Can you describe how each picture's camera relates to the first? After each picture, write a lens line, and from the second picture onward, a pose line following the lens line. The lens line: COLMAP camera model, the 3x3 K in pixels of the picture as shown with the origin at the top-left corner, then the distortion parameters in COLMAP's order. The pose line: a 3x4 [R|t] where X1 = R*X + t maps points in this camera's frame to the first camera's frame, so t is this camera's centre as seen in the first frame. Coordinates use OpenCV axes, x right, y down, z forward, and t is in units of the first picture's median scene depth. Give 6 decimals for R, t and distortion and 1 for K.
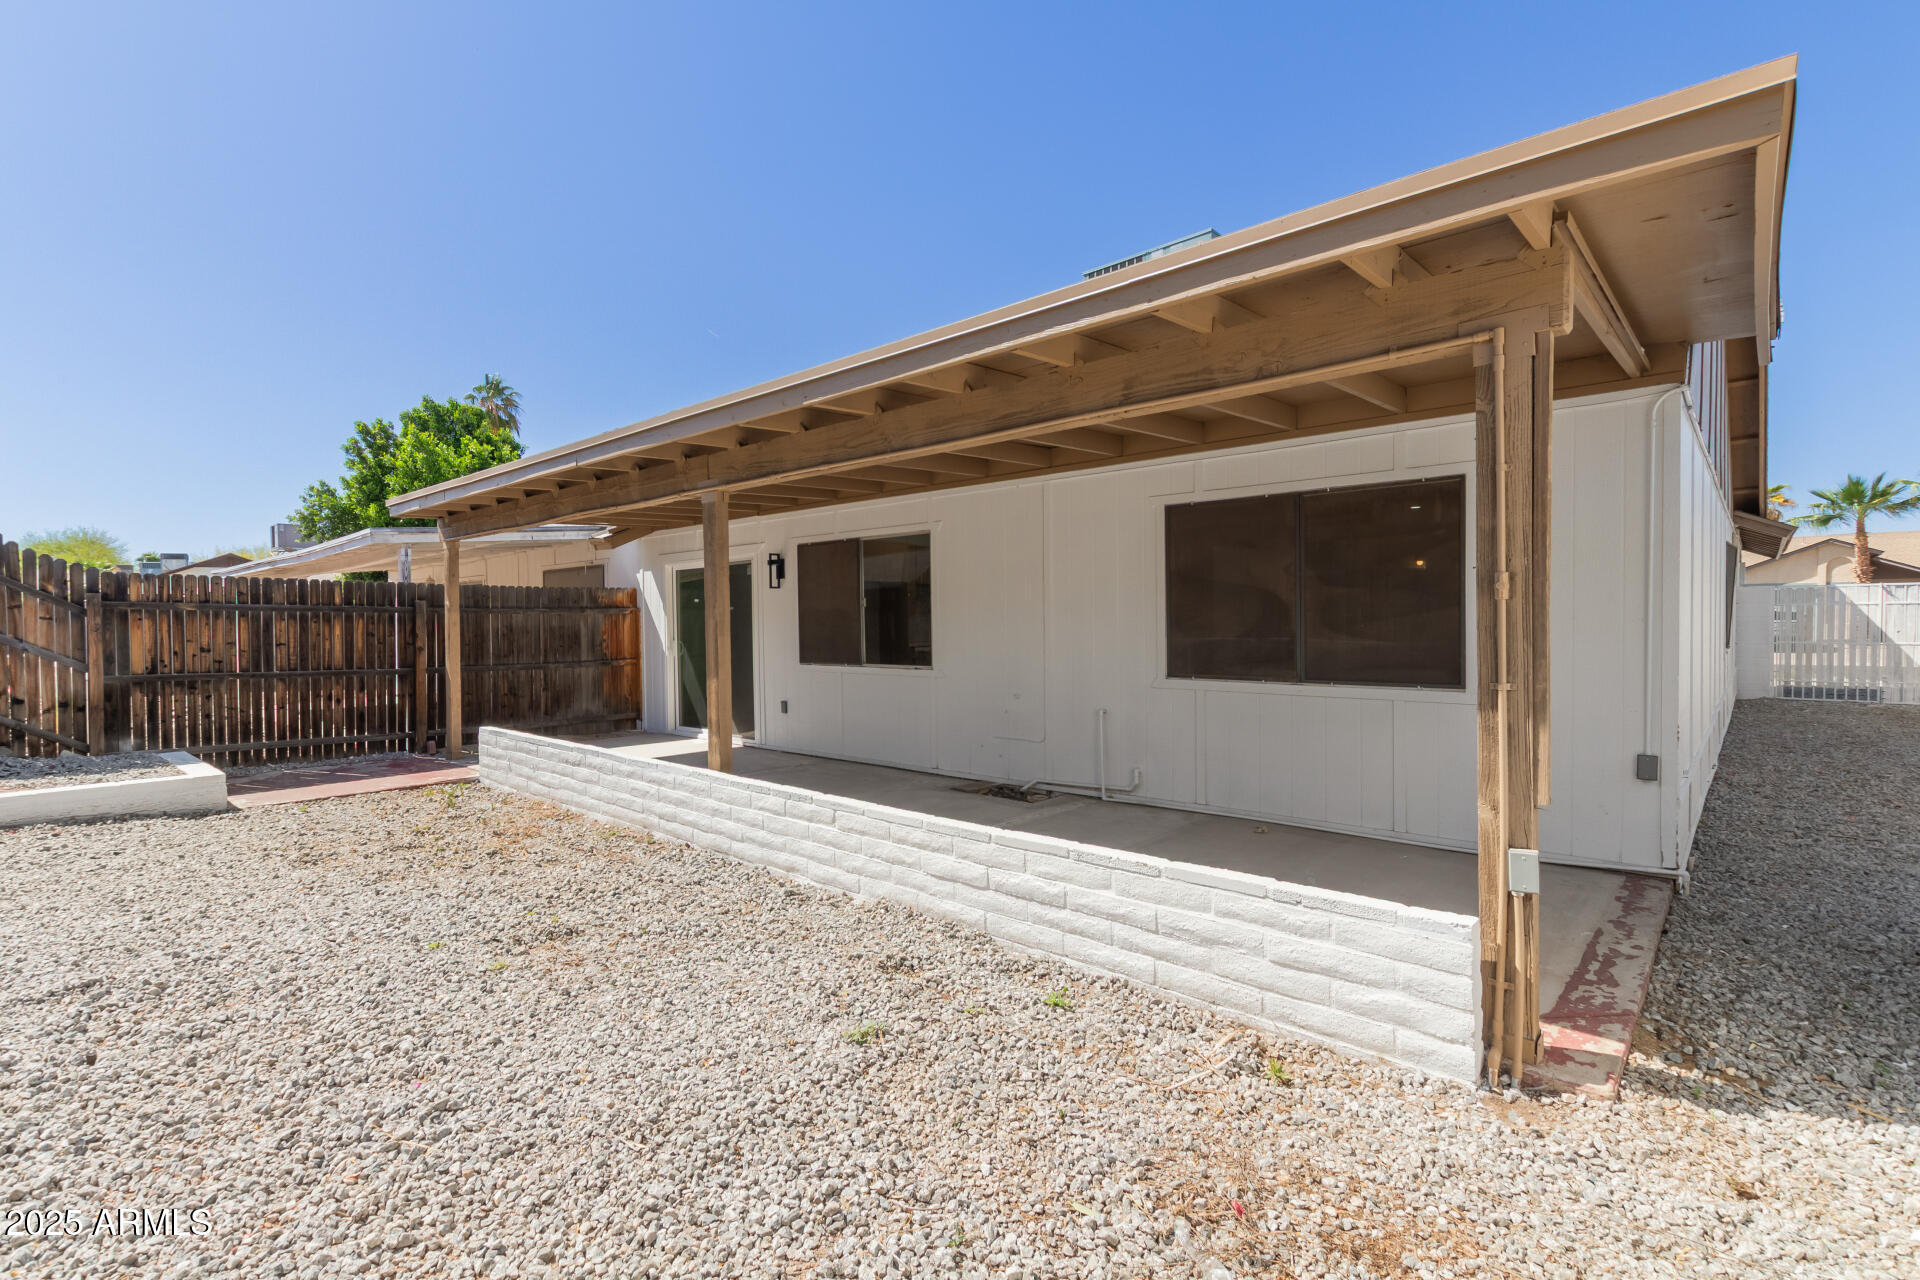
lens RADIAL K [[900.8, 0, 948.9], [0, 900.8, 628.9], [0, 0, 1]] dist [0.005546, -0.002881]
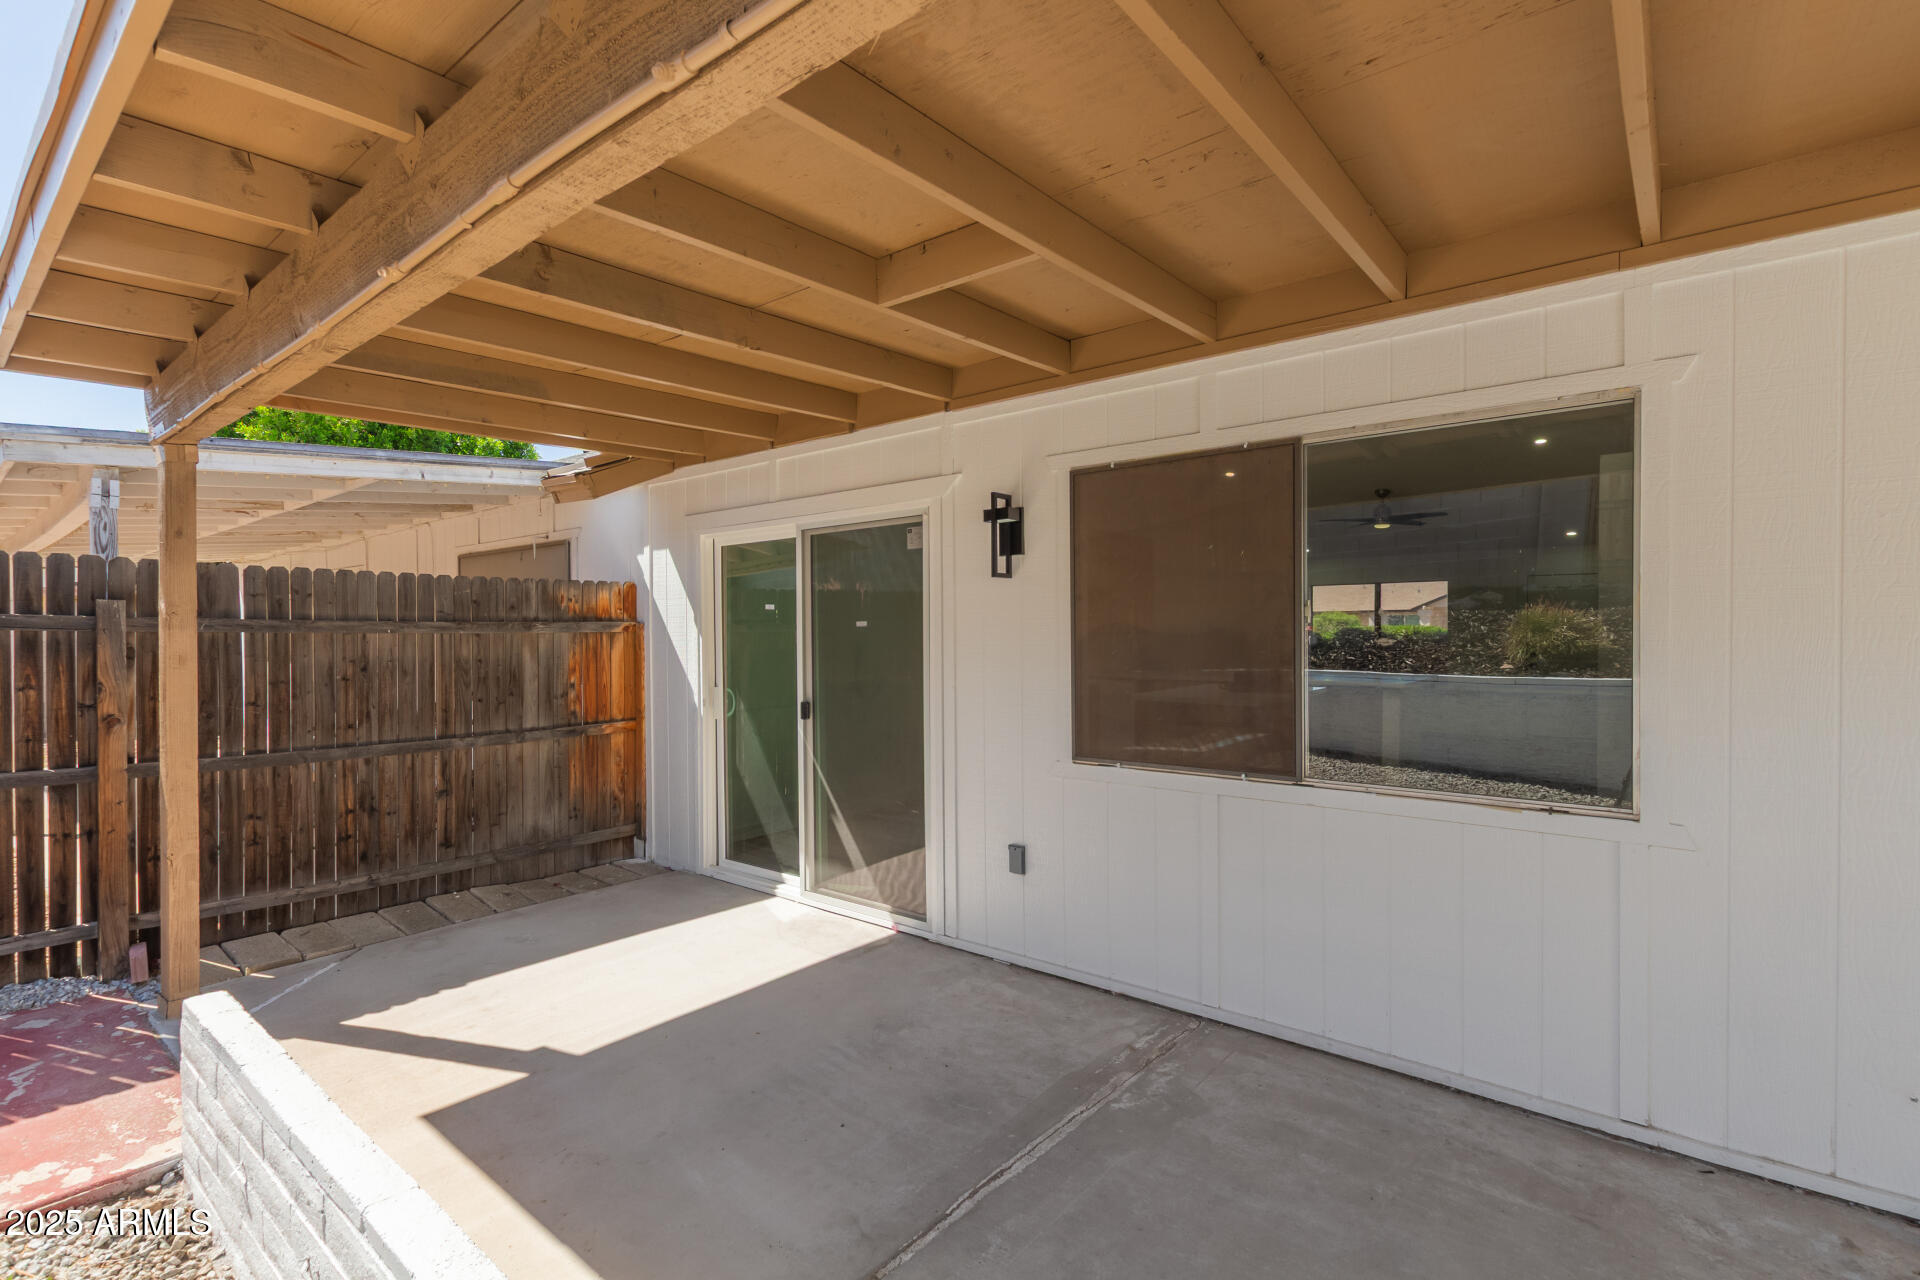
lens RADIAL K [[900.8, 0, 972.4], [0, 900.8, 635.2], [0, 0, 1]] dist [0.005546, -0.002881]
pose [[0.997544, 0.005319, 0.069844, -0.203060], [-0.004891, 0.999968, -0.006304, -0.013655], [-0.069875, 0.005947, 0.997538, 0.503404]]
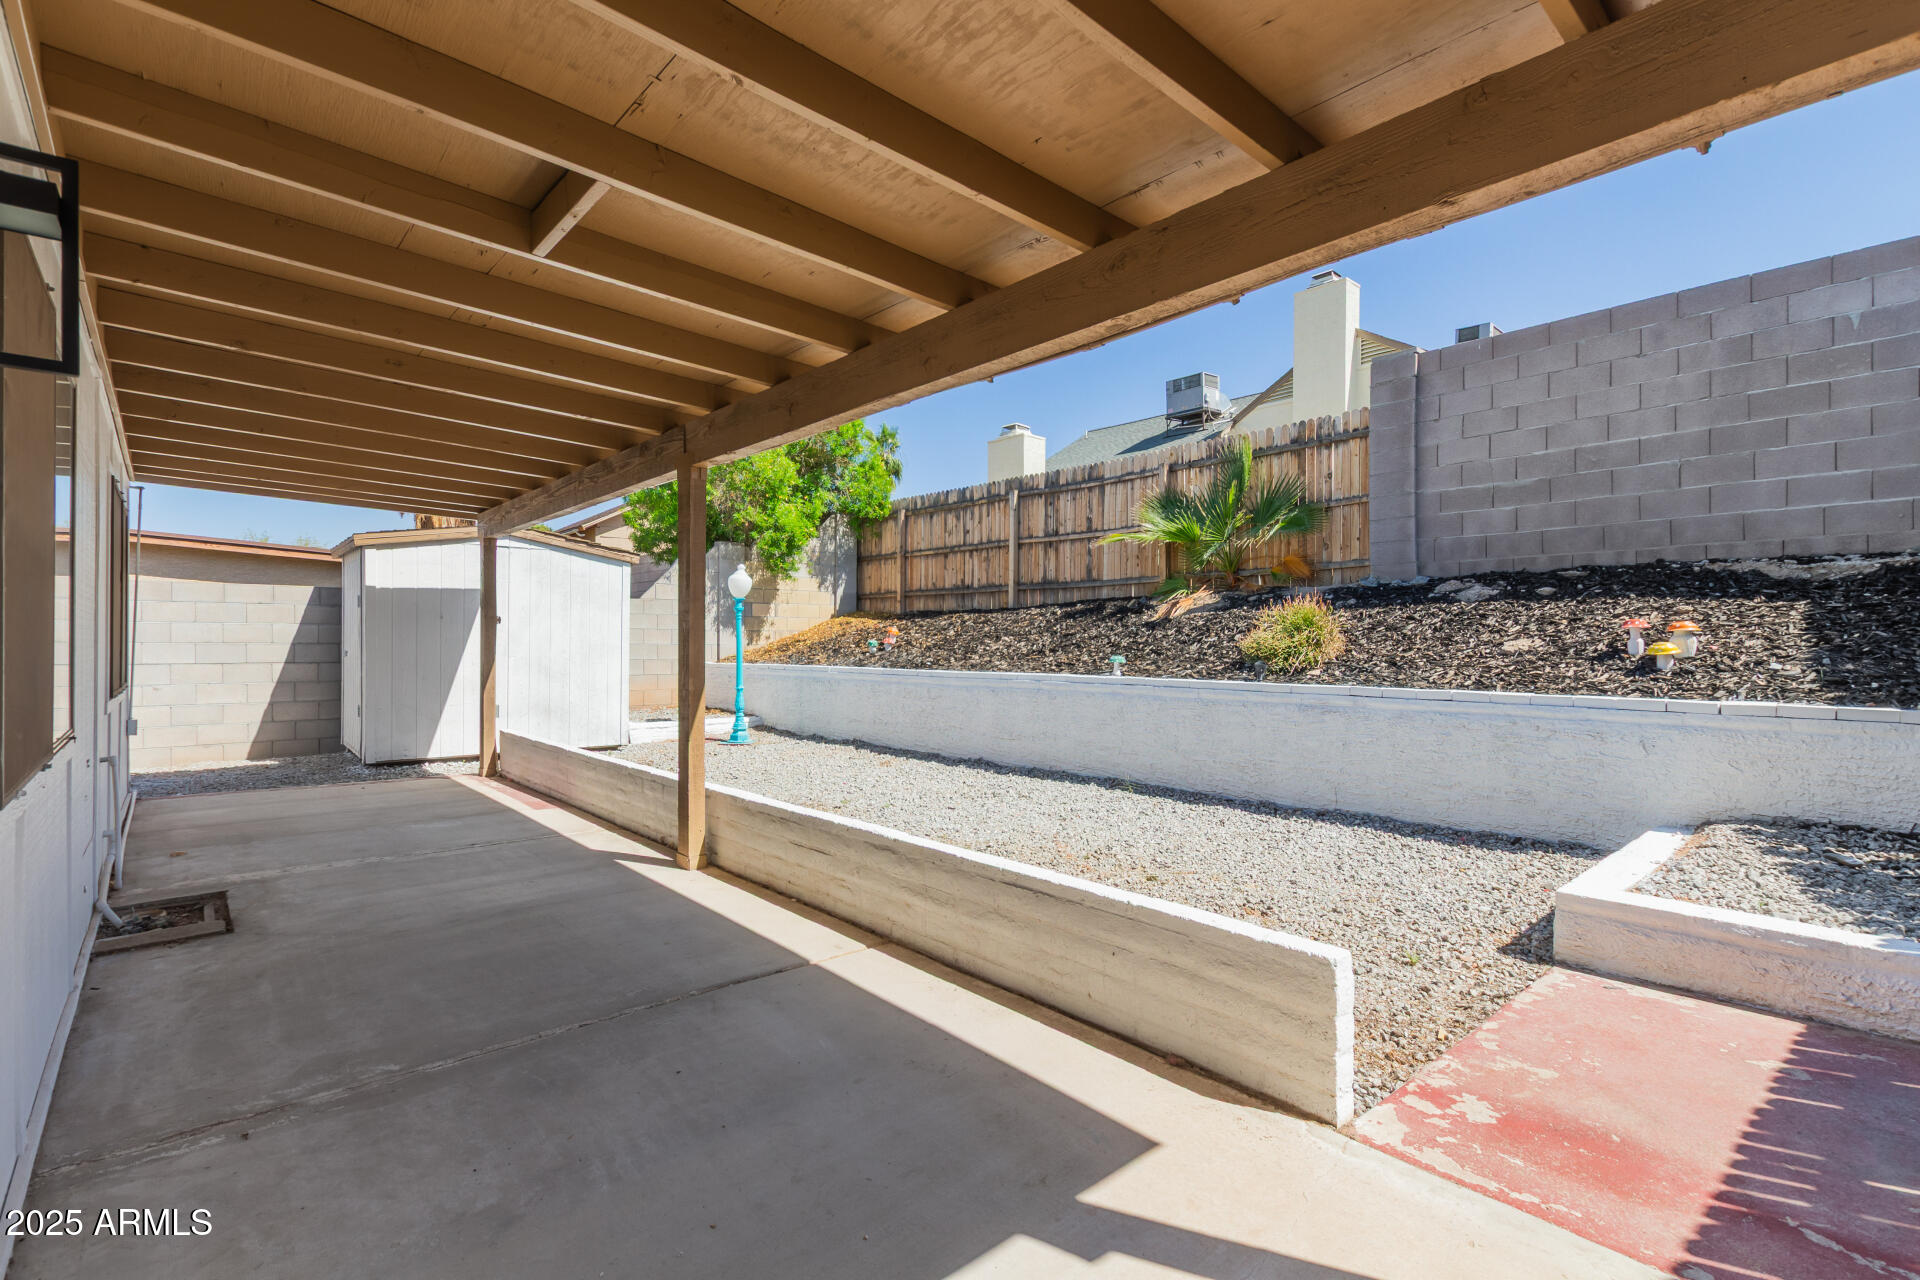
lens RADIAL K [[900.8, 0, 974.2], [0, 900.8, 647.7], [0, 0, 1]] dist [0.005546, -0.002881]
pose [[-0.996037, 0.009288, 0.088455, -0.355622], [0.010711, 0.999821, 0.015624, 0.008018], [-0.088294, 0.016509, -0.995958, 1.122711]]
